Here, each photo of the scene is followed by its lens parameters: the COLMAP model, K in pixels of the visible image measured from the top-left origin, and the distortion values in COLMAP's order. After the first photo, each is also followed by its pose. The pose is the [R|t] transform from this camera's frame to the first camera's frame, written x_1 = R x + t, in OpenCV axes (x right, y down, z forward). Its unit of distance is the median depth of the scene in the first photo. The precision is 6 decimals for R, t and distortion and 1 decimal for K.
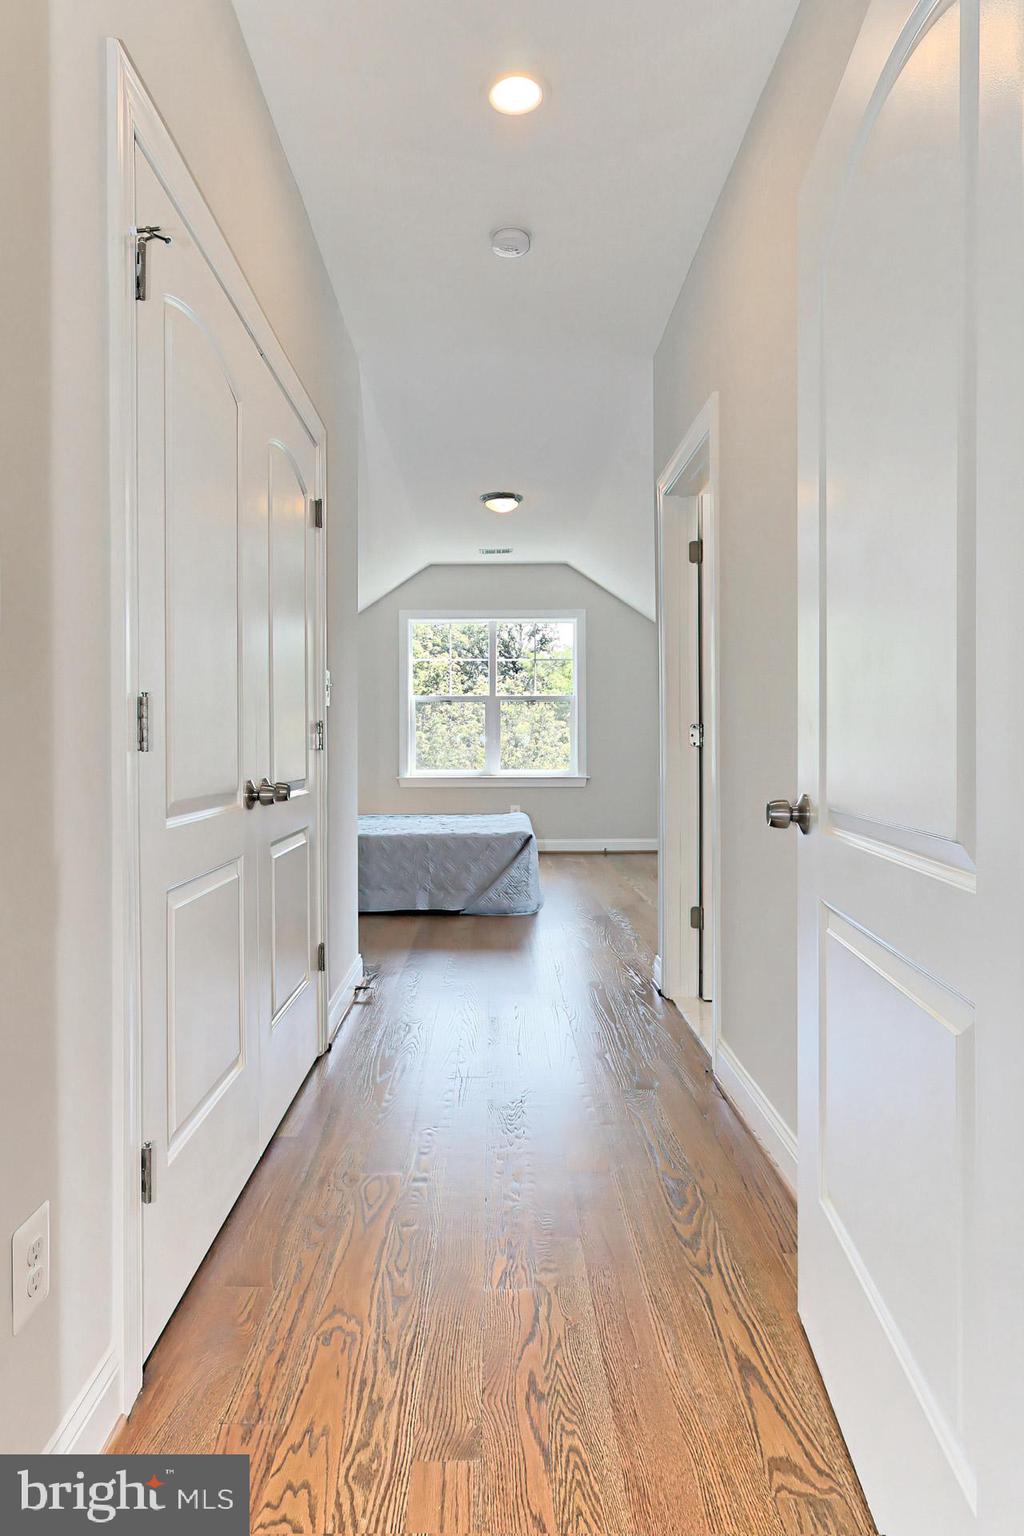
lens RADIAL K [[899.1, 0, 512.0], [0, 899.1, 768.0], [0, 0, 1]] dist [-0.001764, -0.002423]
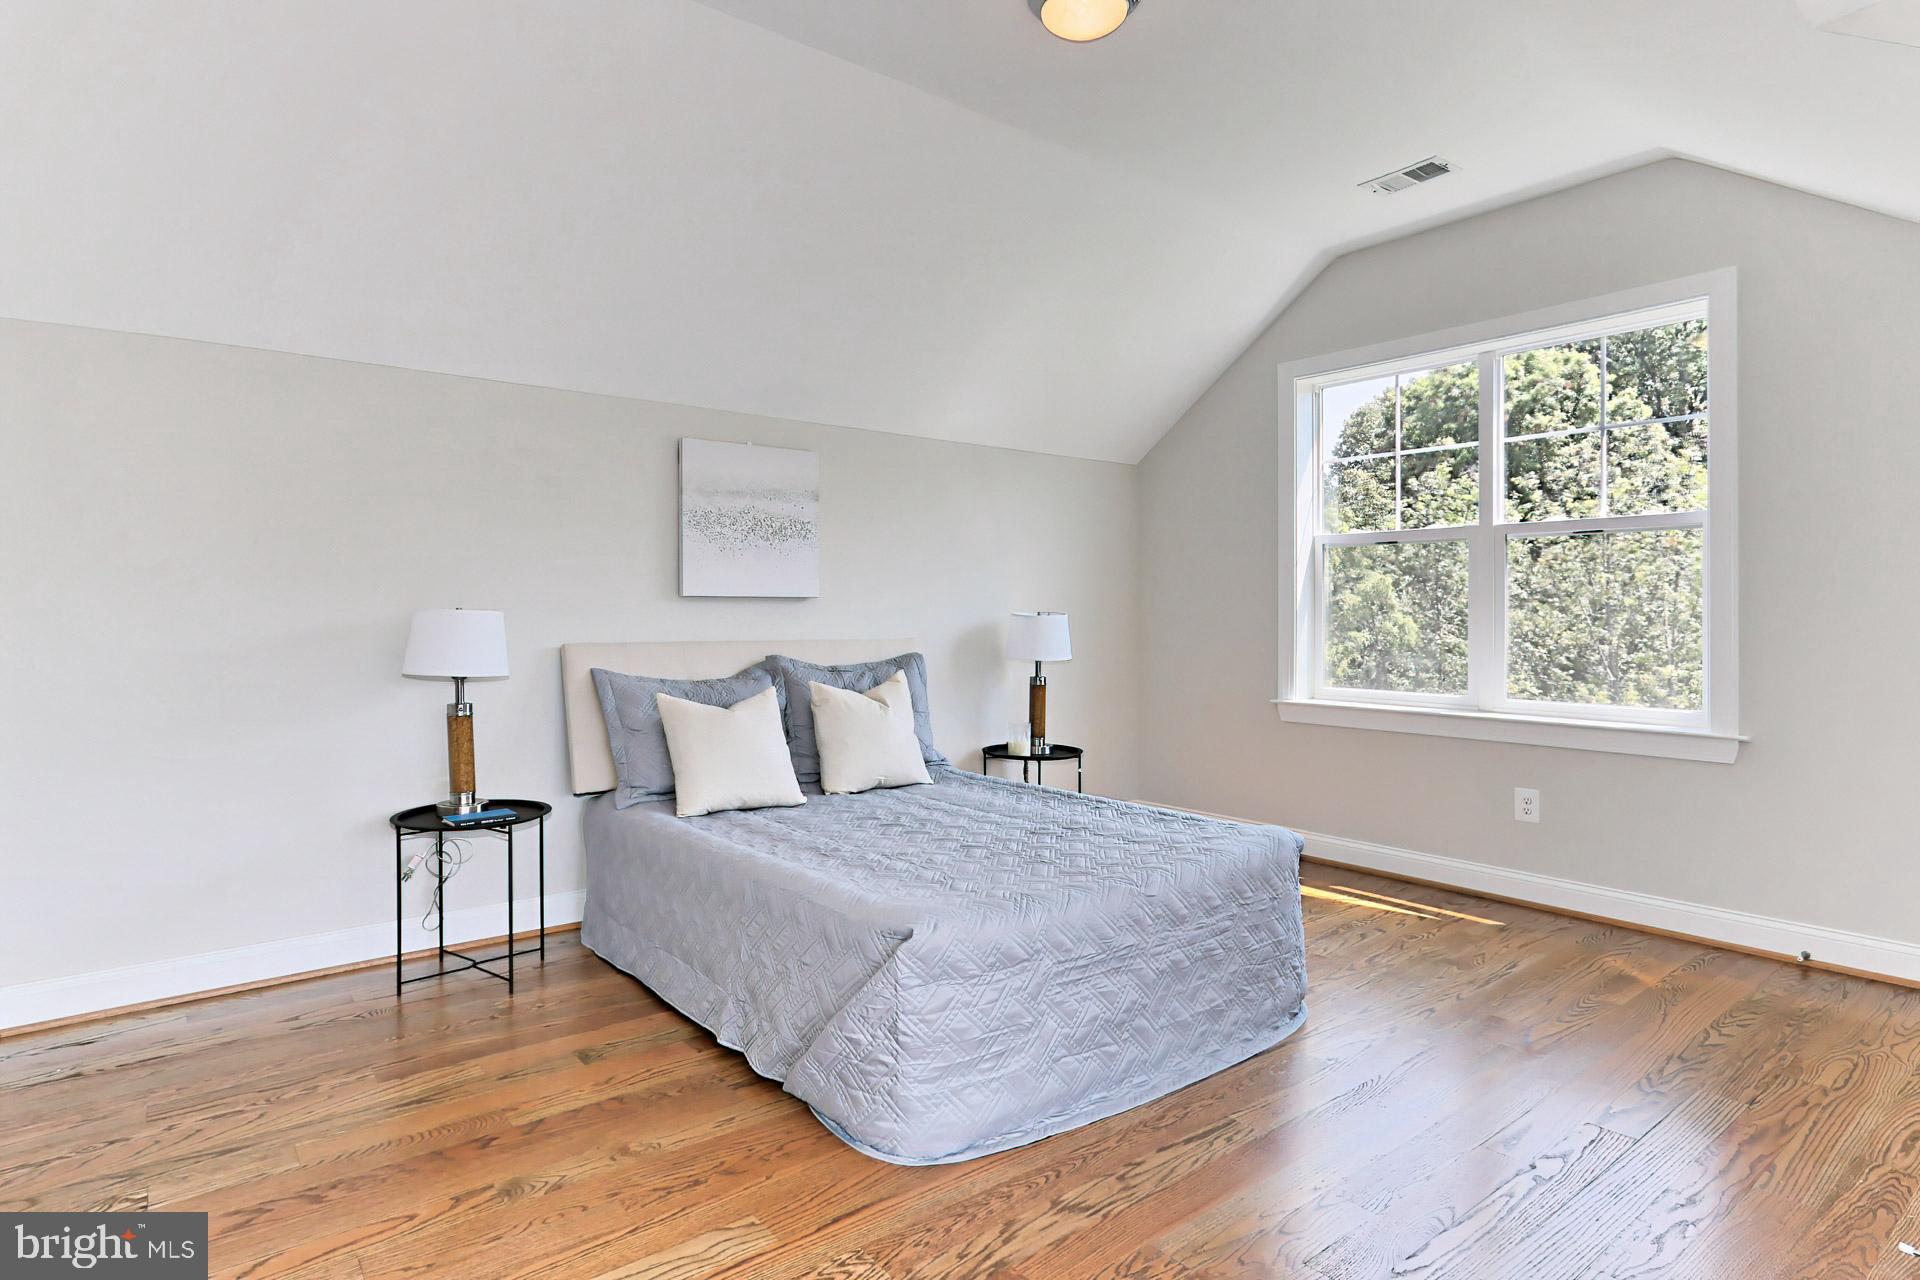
lens RADIAL K [[1019.2, 0, 933.3], [0, 1019.2, 611.6], [0, 0, 1]] dist [-0.004919, -0.000461]
pose [[0.601350, 0.007883, -0.798947, 0.214194], [-0.029434, 0.999491, -0.012293, -0.025361], [0.798443, 0.030909, 0.601276, 0.508714]]
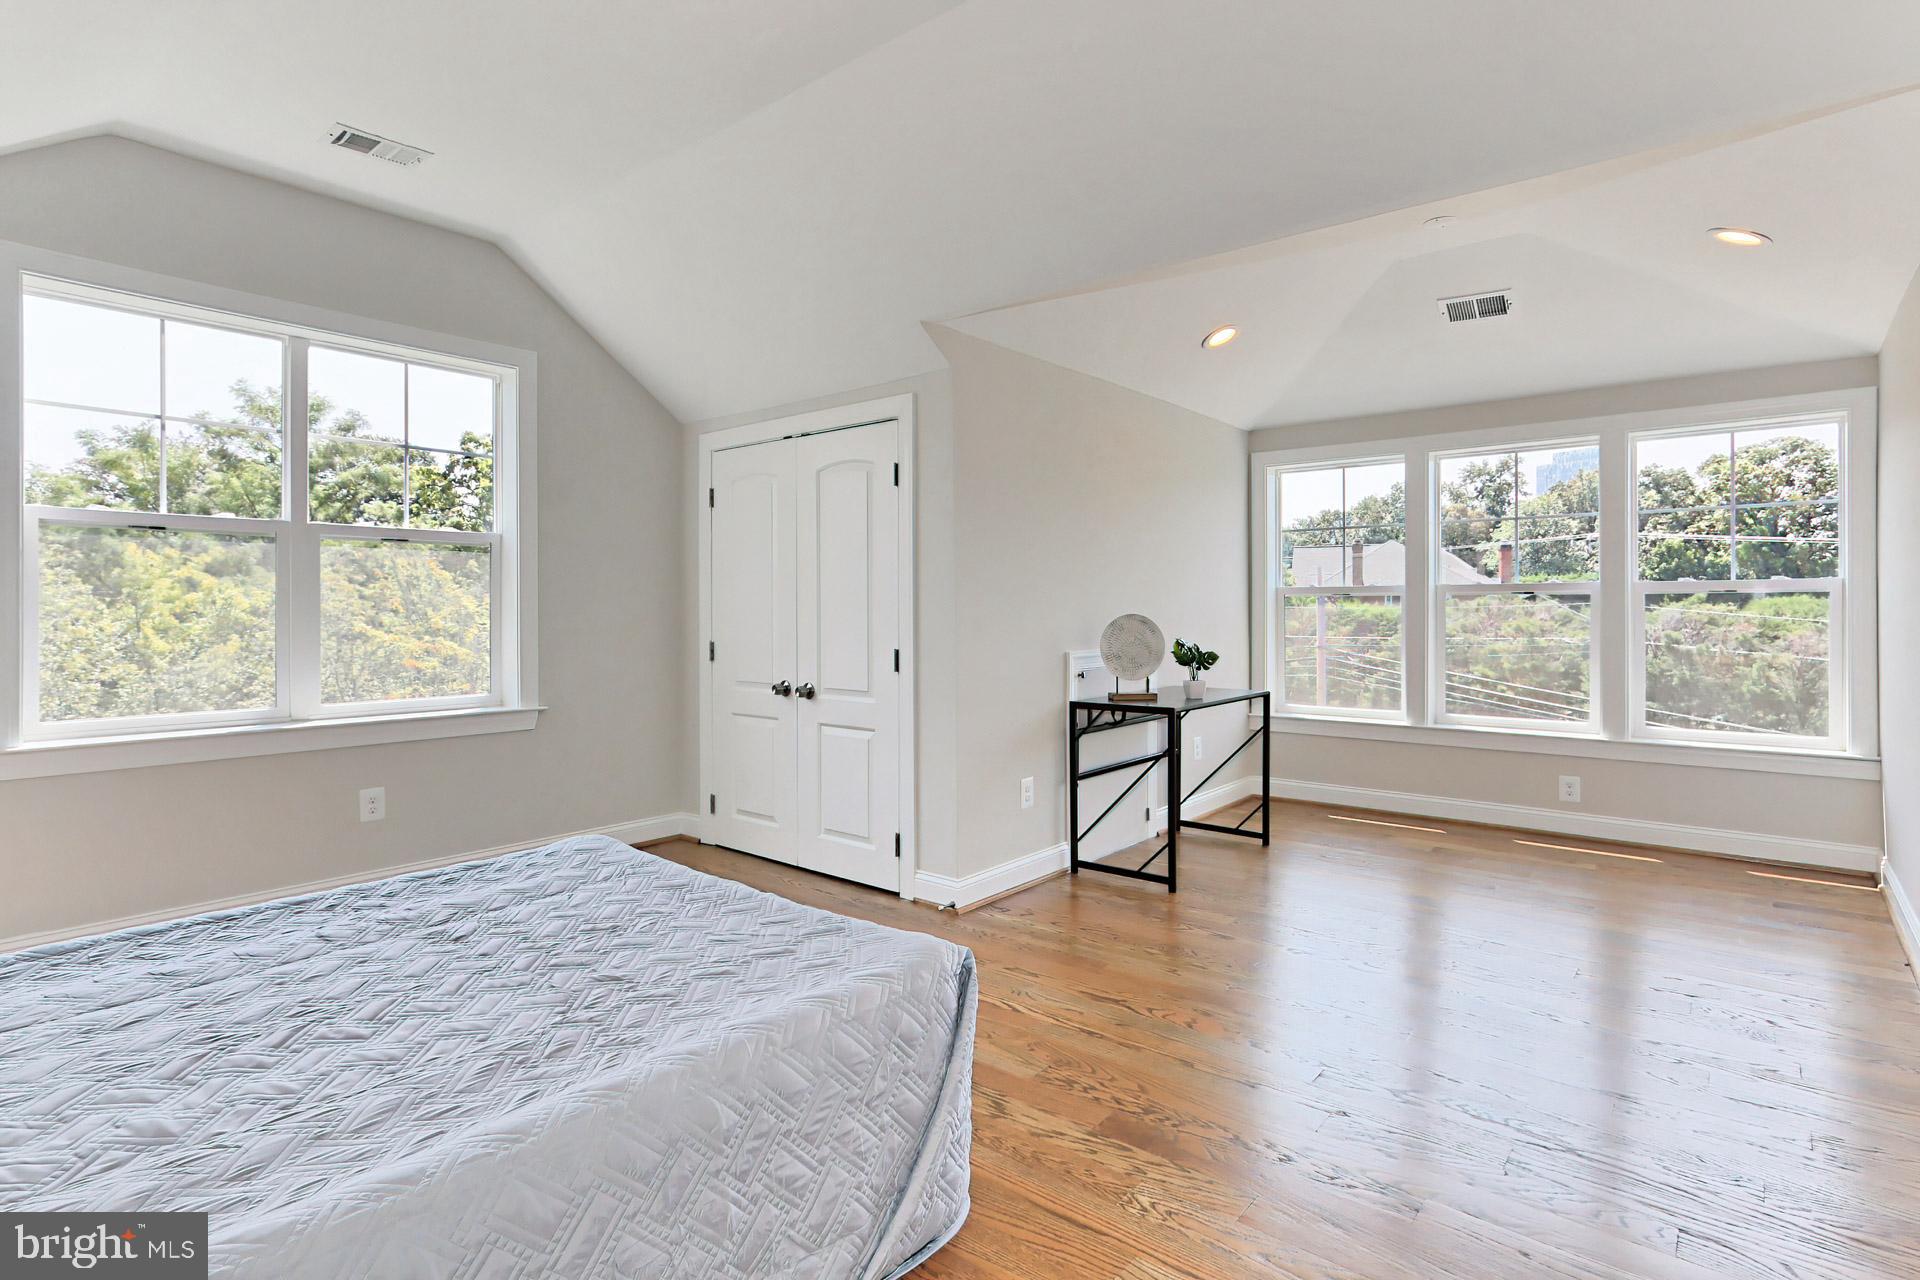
lens RADIAL K [[959.0, 0, 962.1], [0, 959.0, 614.0], [0, 0, 1]] dist [-0.000641, -0.000198]
pose [[0.649768, 0.008971, 0.760080, -0.155480], [0.019451, 0.999407, -0.028424, -0.020526], [-0.759884, 0.033253, 0.649208, 0.511582]]
